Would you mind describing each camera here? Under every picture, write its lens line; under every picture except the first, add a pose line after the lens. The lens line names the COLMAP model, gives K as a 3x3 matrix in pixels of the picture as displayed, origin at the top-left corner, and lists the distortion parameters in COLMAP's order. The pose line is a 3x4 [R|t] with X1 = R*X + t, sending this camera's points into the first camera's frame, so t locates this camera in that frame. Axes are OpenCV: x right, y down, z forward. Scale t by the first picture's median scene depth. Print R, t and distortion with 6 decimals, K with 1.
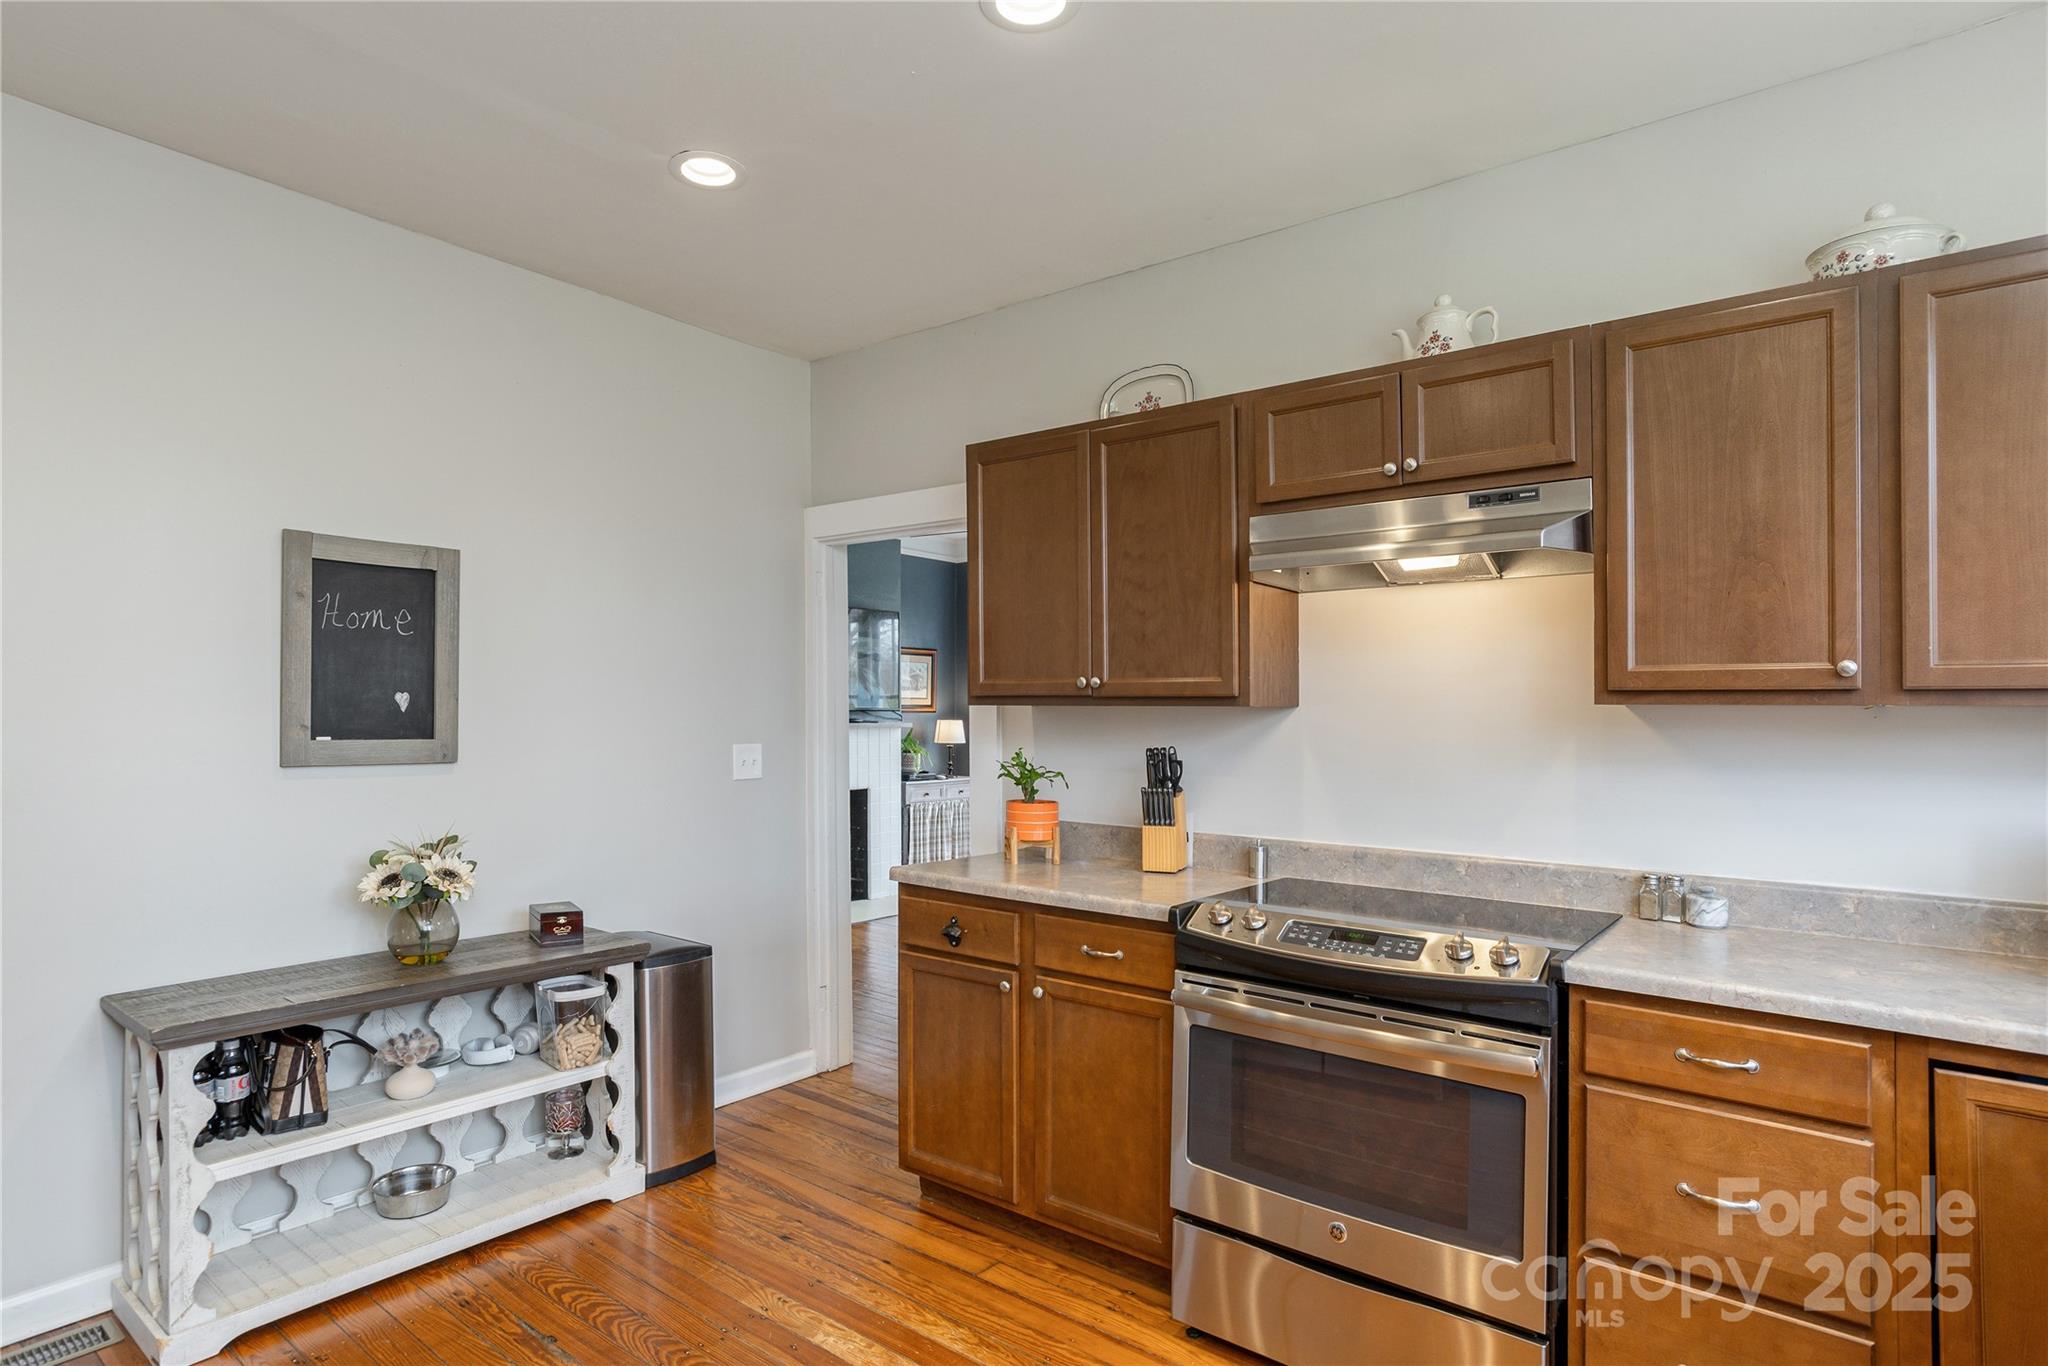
lens RADIAL K [[1079.3, 0, 1026.0], [0, 1079.3, 730.3], [0, 0, 1]] dist [0.002003, 0.000857]
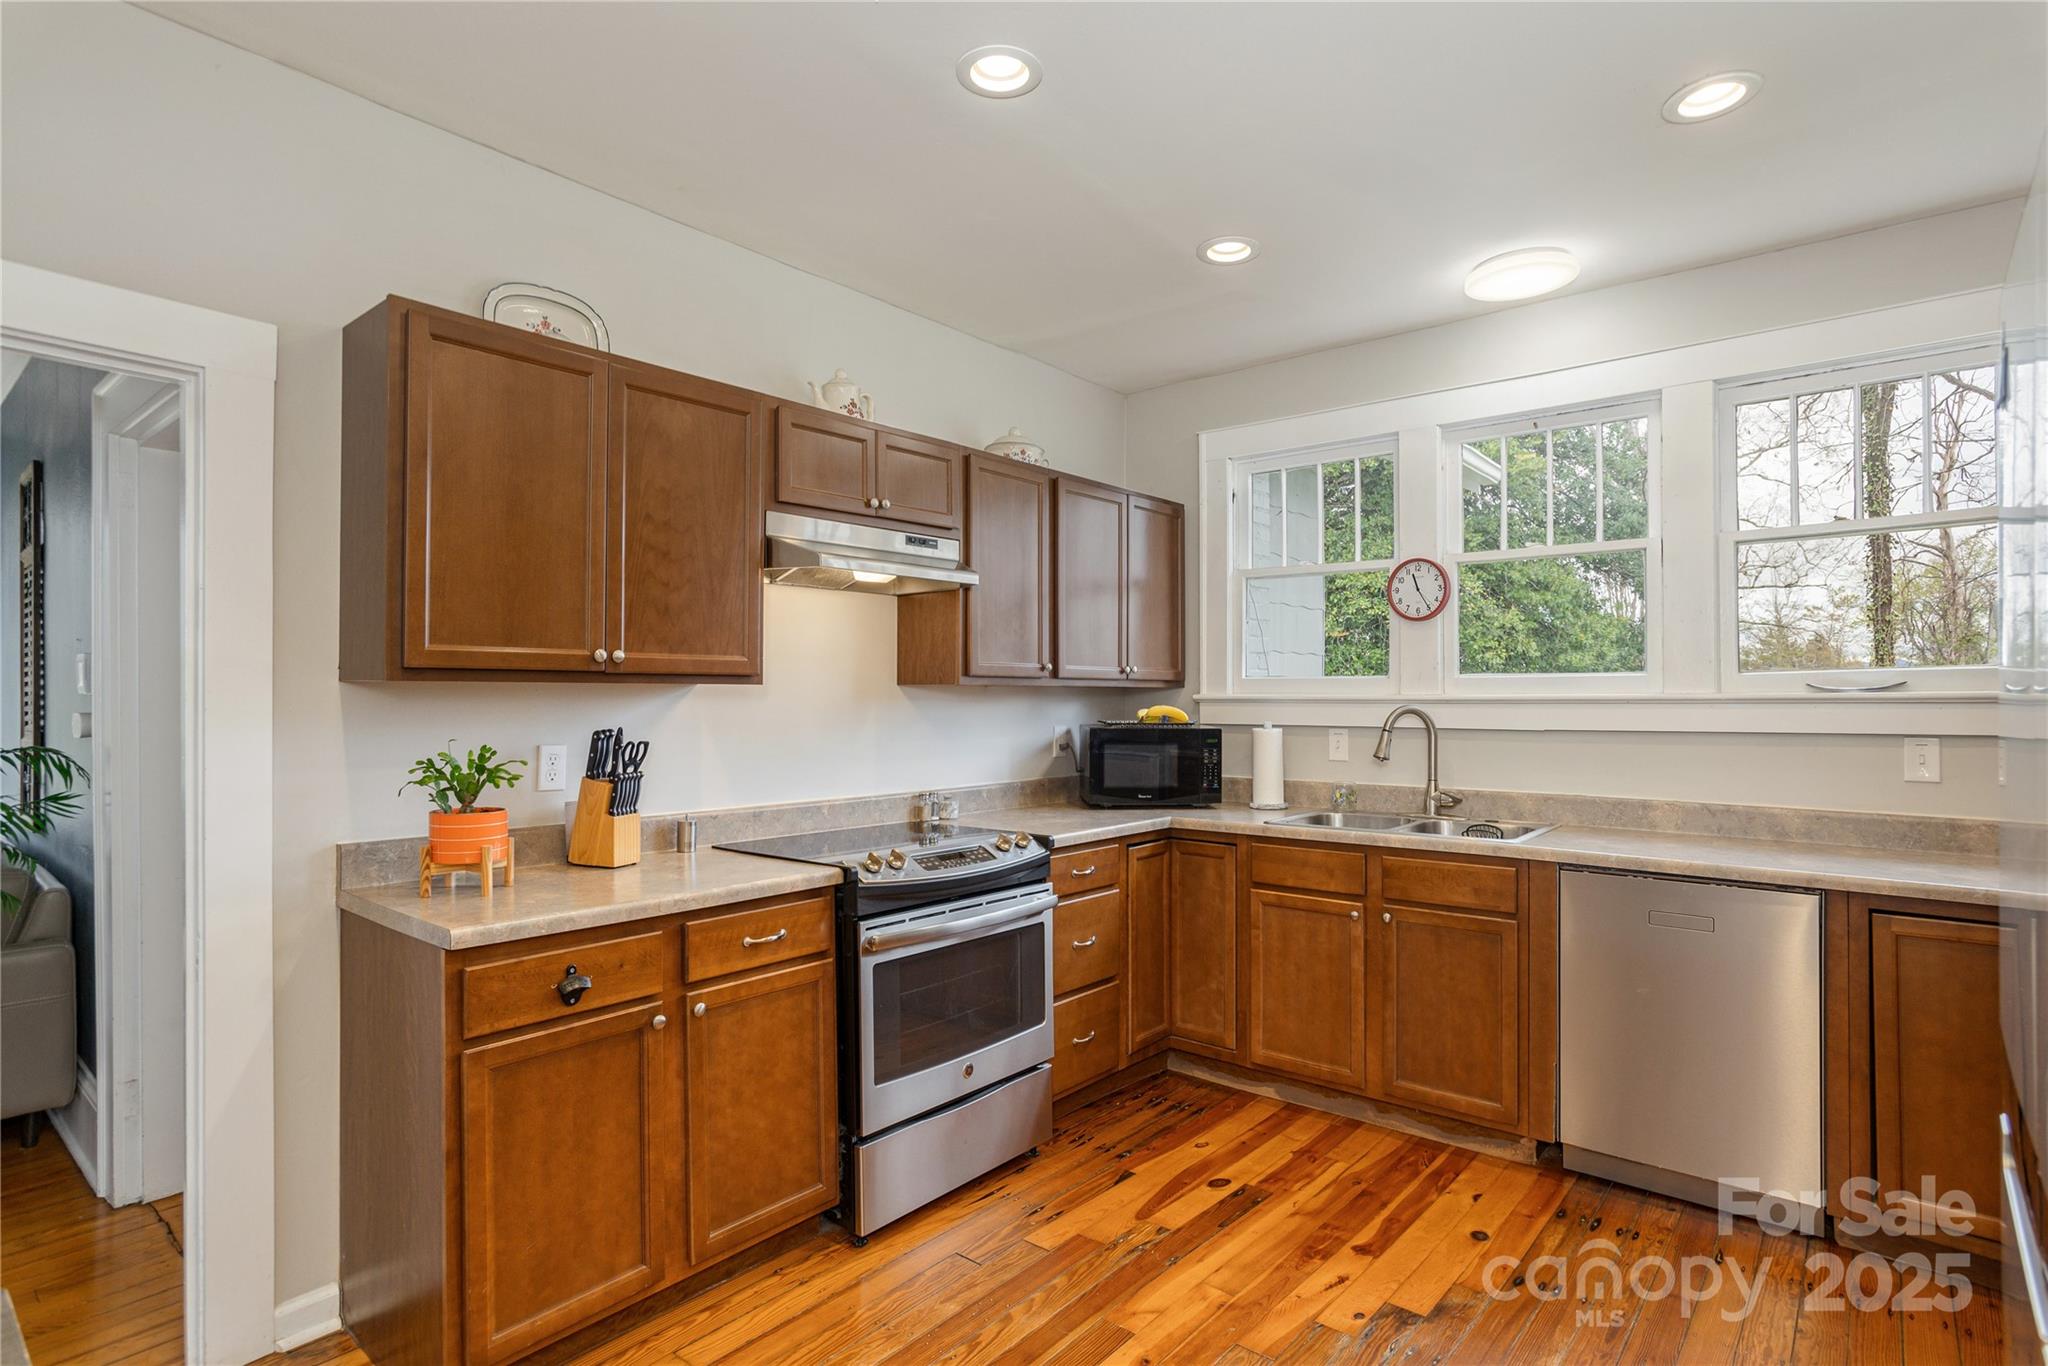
lens RADIAL K [[1079.3, 0, 1039.8], [0, 1079.3, 685.9], [0, 0, 1]] dist [0.002003, 0.000857]
pose [[0.011401, 0.000138, 0.999935, -0.836547], [0.018292, 0.999833, -0.000347, -0.015053], [-0.999768, 0.018294, 0.011396, 0.686580]]
